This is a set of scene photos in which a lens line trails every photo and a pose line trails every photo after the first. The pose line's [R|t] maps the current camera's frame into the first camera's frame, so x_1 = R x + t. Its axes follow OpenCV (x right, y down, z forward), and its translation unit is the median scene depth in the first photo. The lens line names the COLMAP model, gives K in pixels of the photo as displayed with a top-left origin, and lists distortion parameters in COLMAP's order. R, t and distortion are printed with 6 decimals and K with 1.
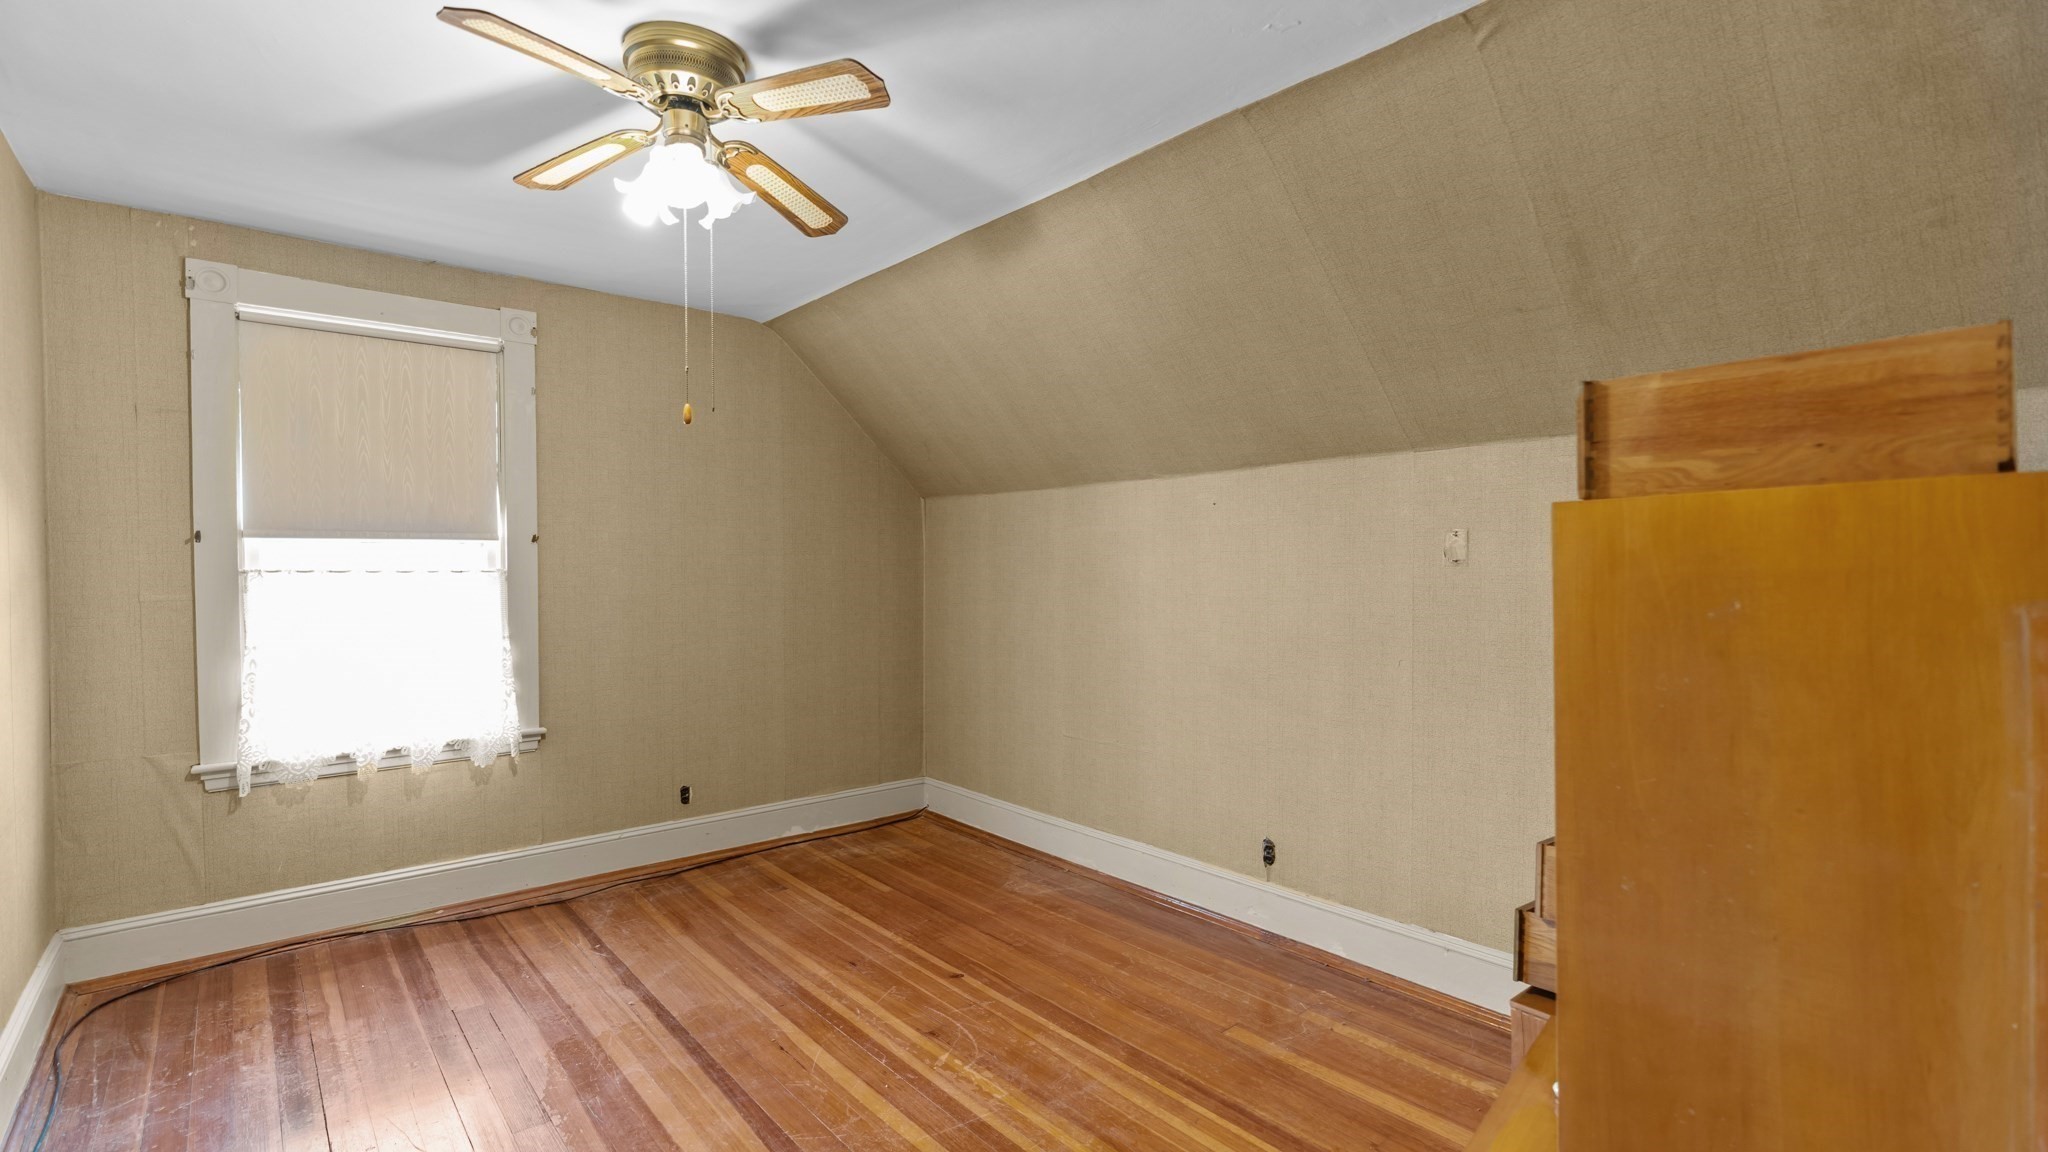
lens RADIAL K [[931.3, 0, 1024.7], [0, 931.3, 573.7], [0, 0, 1]] dist [-0.011265, 0.004006]
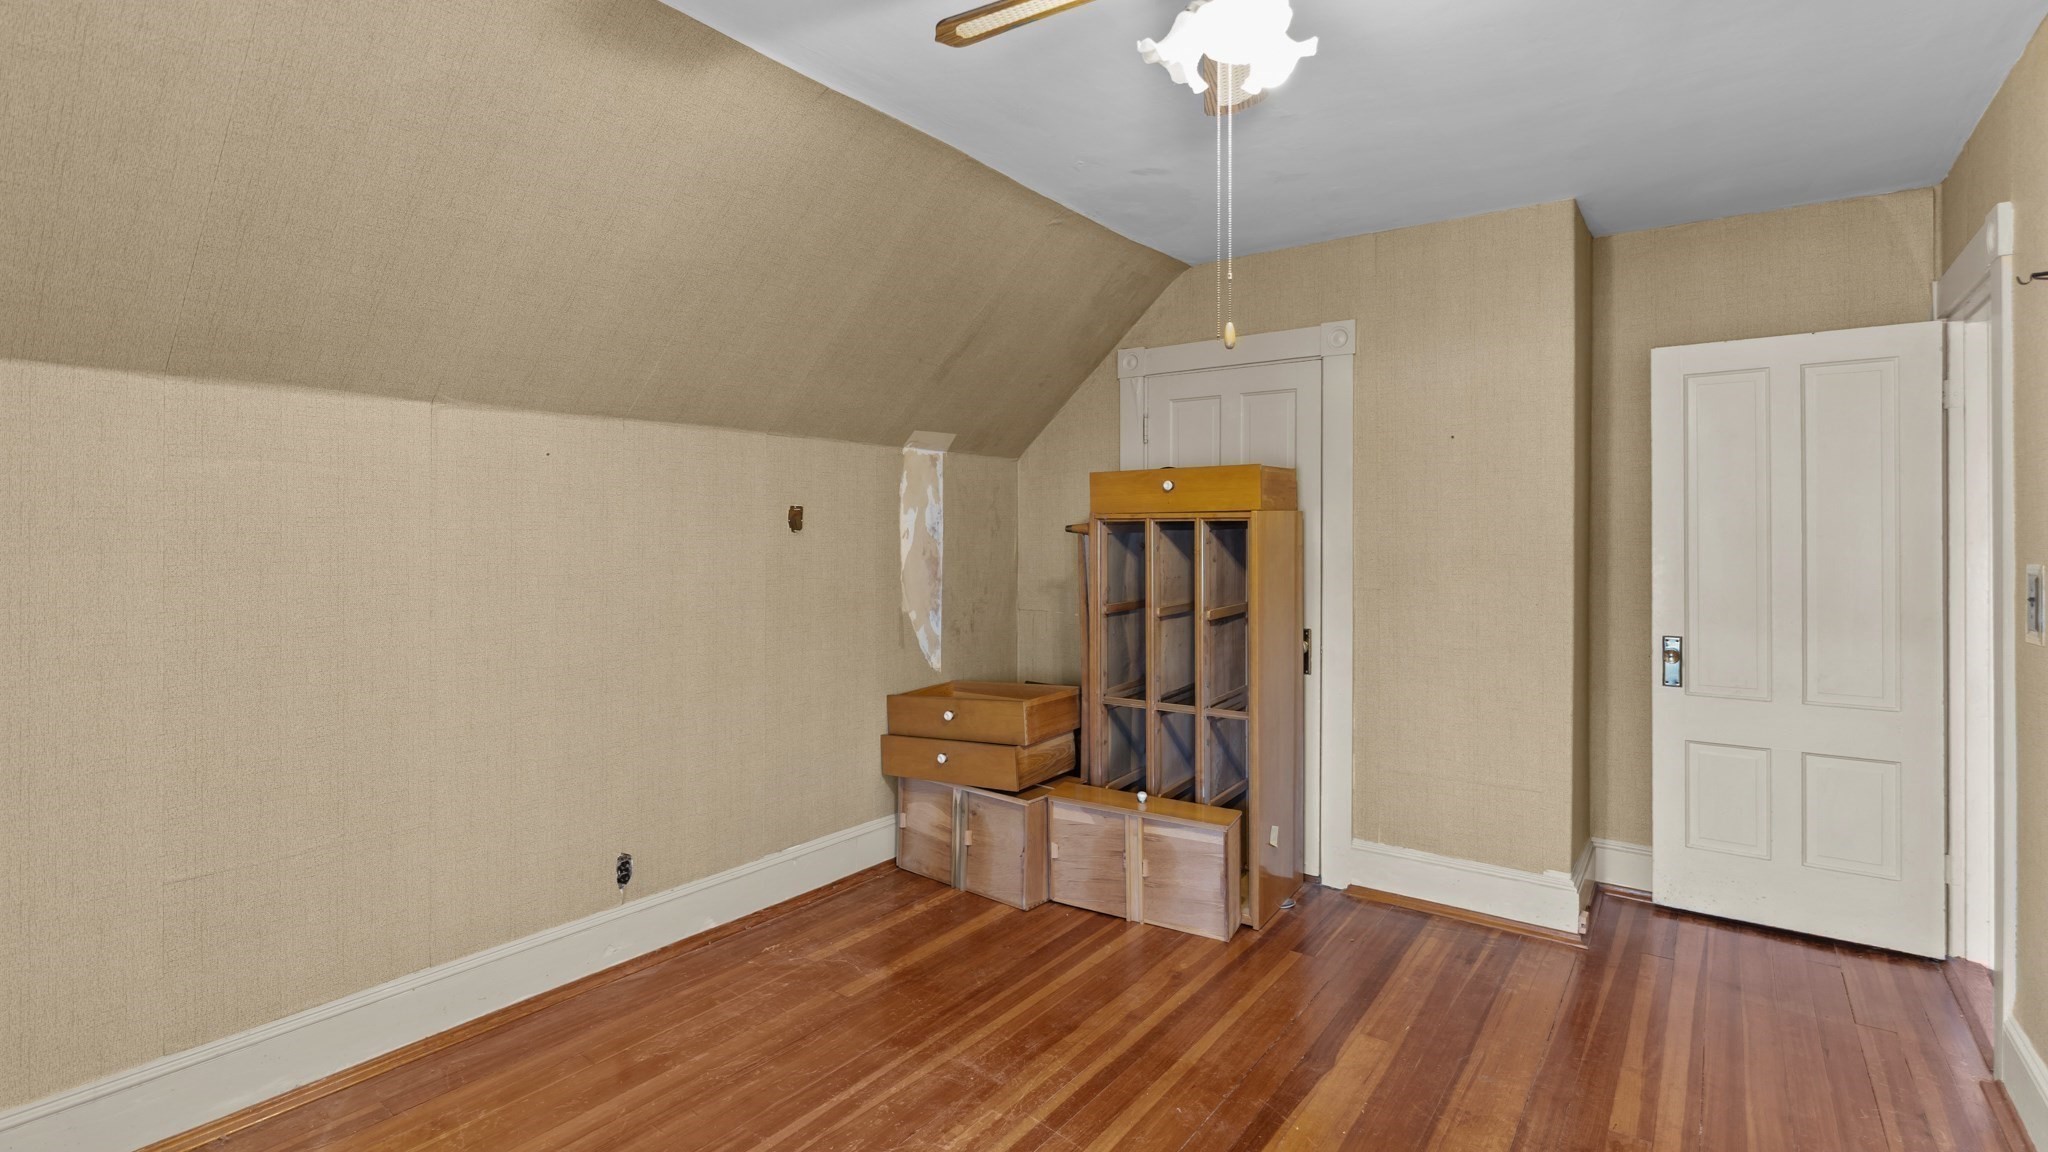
lens RADIAL K [[931.3, 0, 1031.6], [0, 931.3, 524.3], [0, 0, 1]] dist [-0.011265, 0.004006]
pose [[-0.215227, 0.003777, 0.976557, -0.799360], [0.006707, 0.999975, -0.002389, -0.017276], [-0.976541, 0.006035, -0.215247, 0.993799]]
